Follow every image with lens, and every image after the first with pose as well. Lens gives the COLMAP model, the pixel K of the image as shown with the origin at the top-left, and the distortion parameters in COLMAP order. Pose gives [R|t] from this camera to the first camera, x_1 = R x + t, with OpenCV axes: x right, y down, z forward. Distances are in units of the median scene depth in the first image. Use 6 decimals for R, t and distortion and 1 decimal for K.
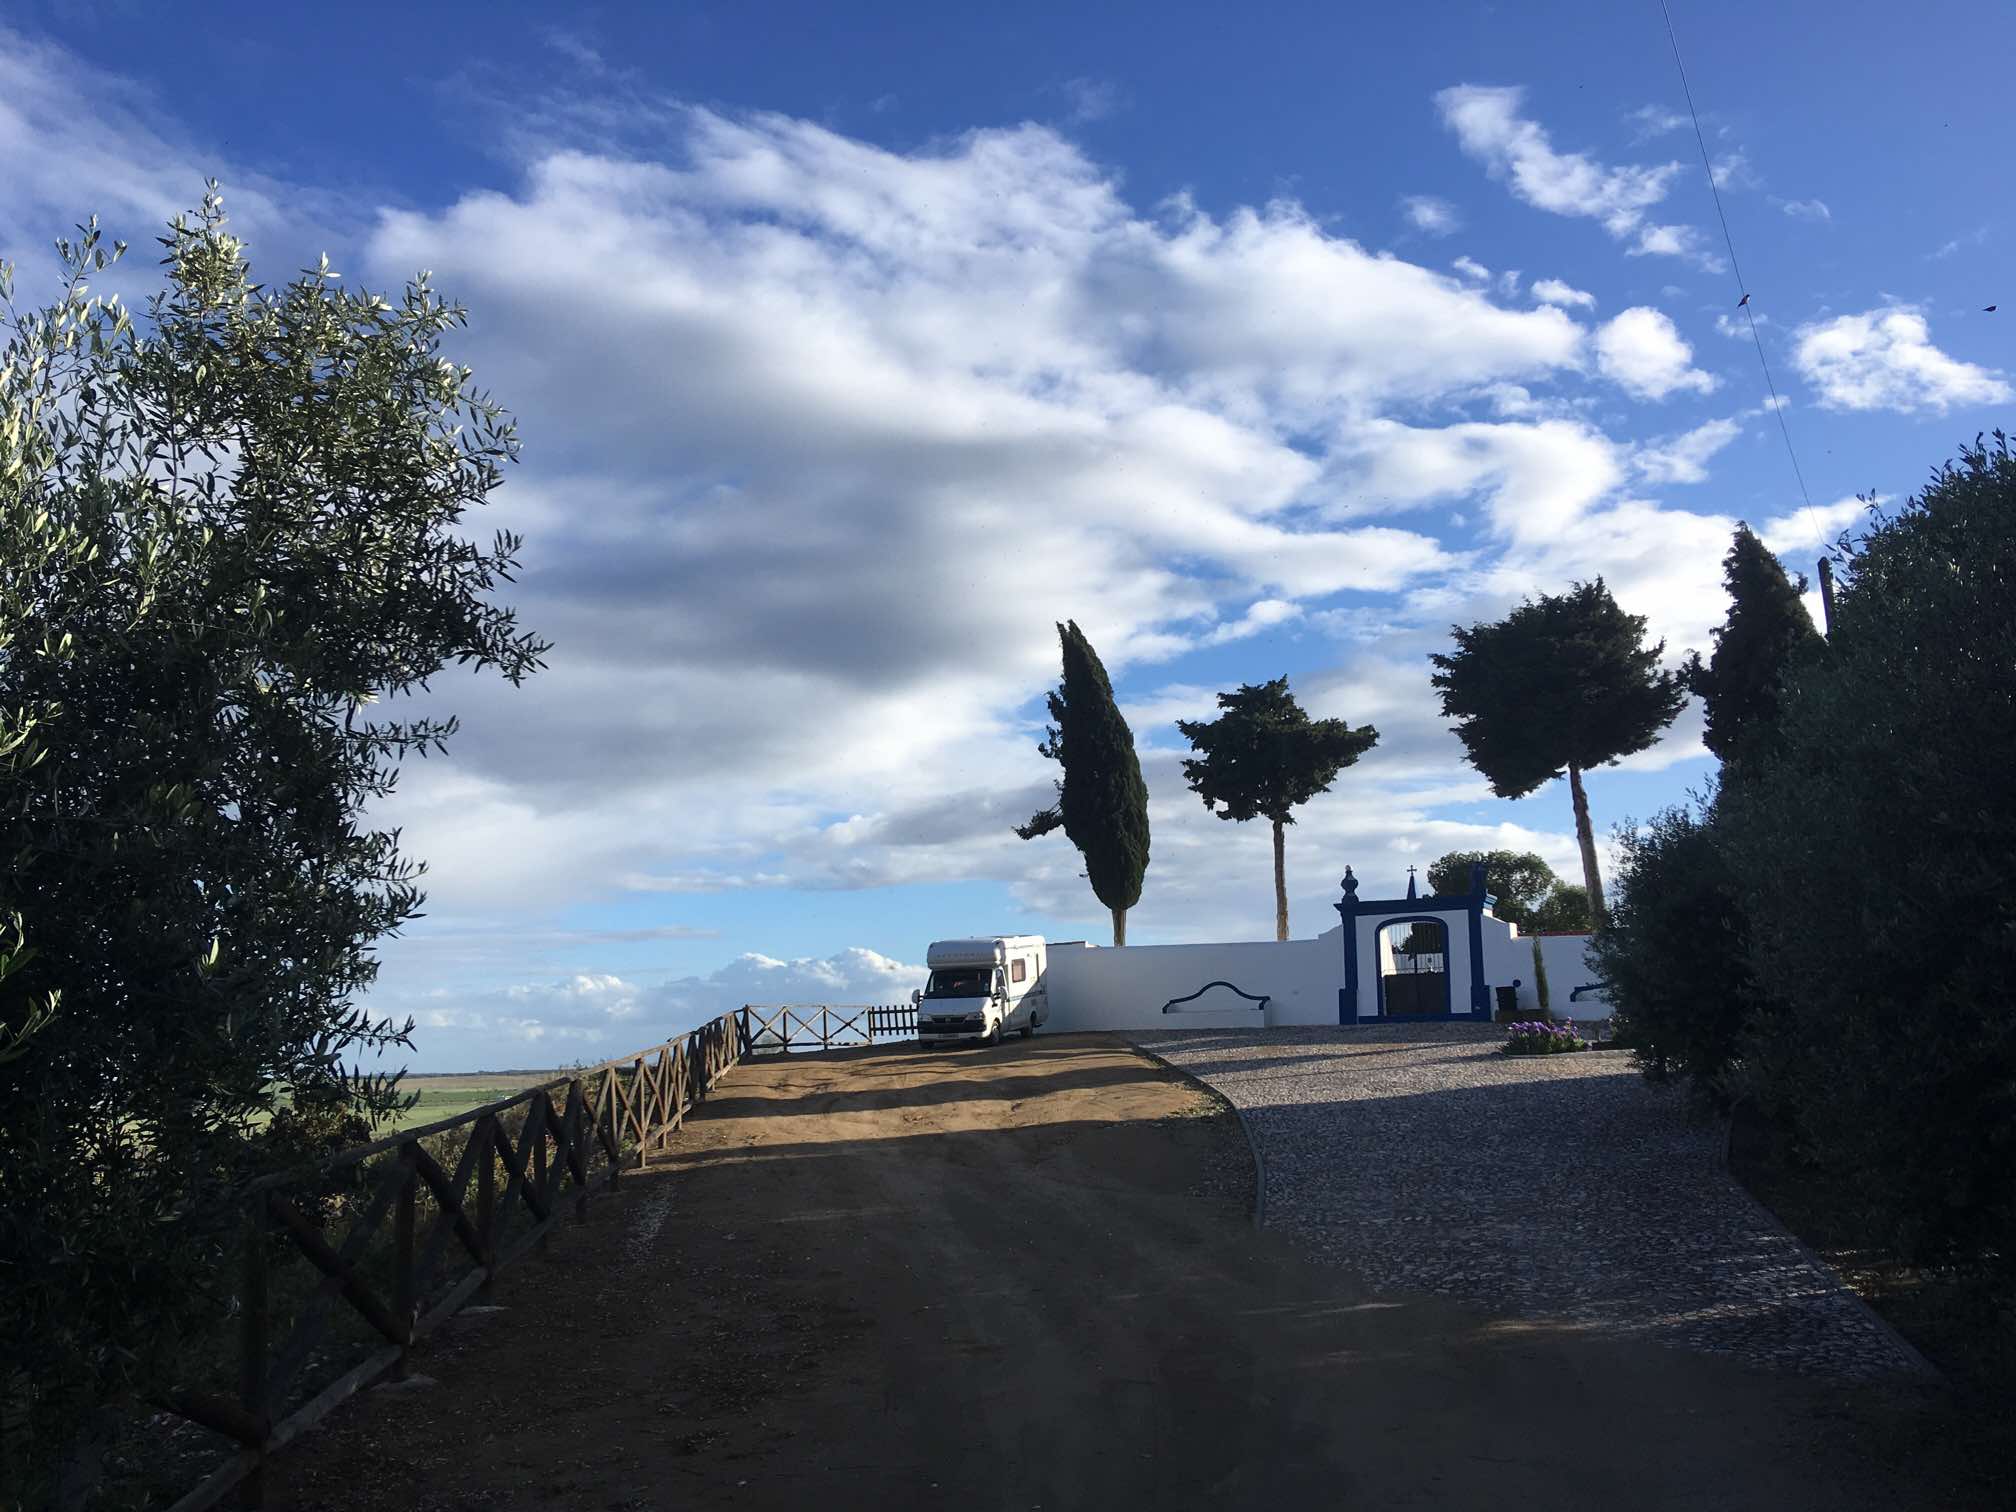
lens RADIAL K [[1696.9, 0, 1009.1], [0, 1696.9, 750.9], [0, 0, 1]] dist [0.122470, -0.190018]
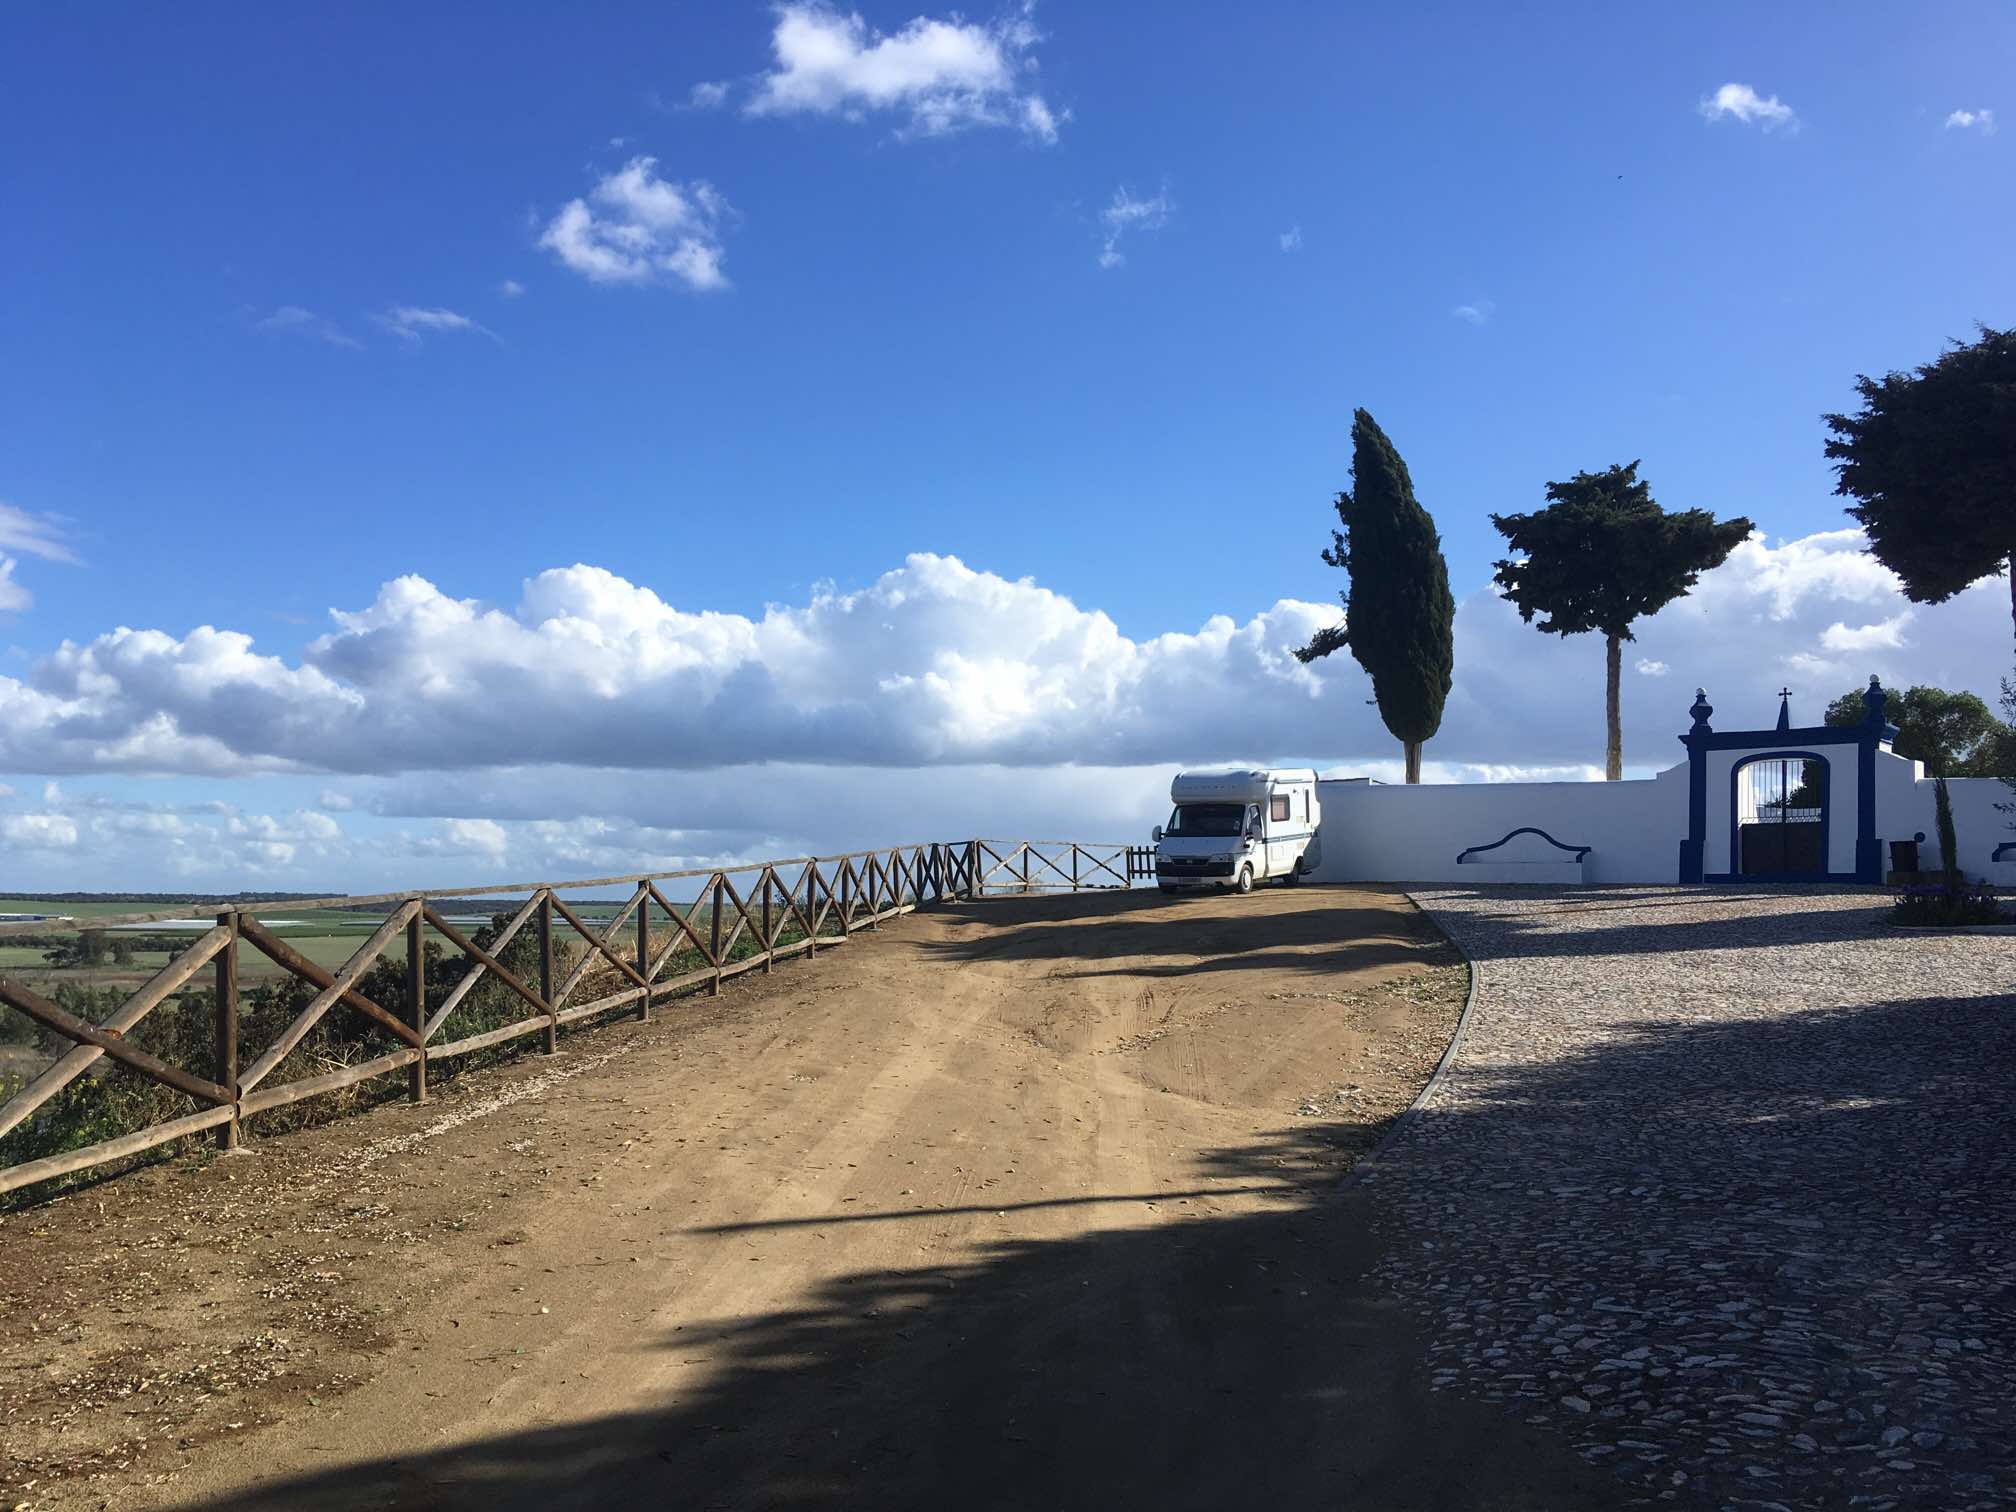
lens RADIAL K [[1696.9, 0, 1009.1], [0, 1696.9, 750.9], [0, 0, 1]] dist [0.122470, -0.190018]
pose [[0.976740, 0.020078, -0.213487, 0.052461], [-0.001726, 0.996310, 0.085805, 0.026425], [0.214422, -0.083441, 0.973171, 0.136752]]
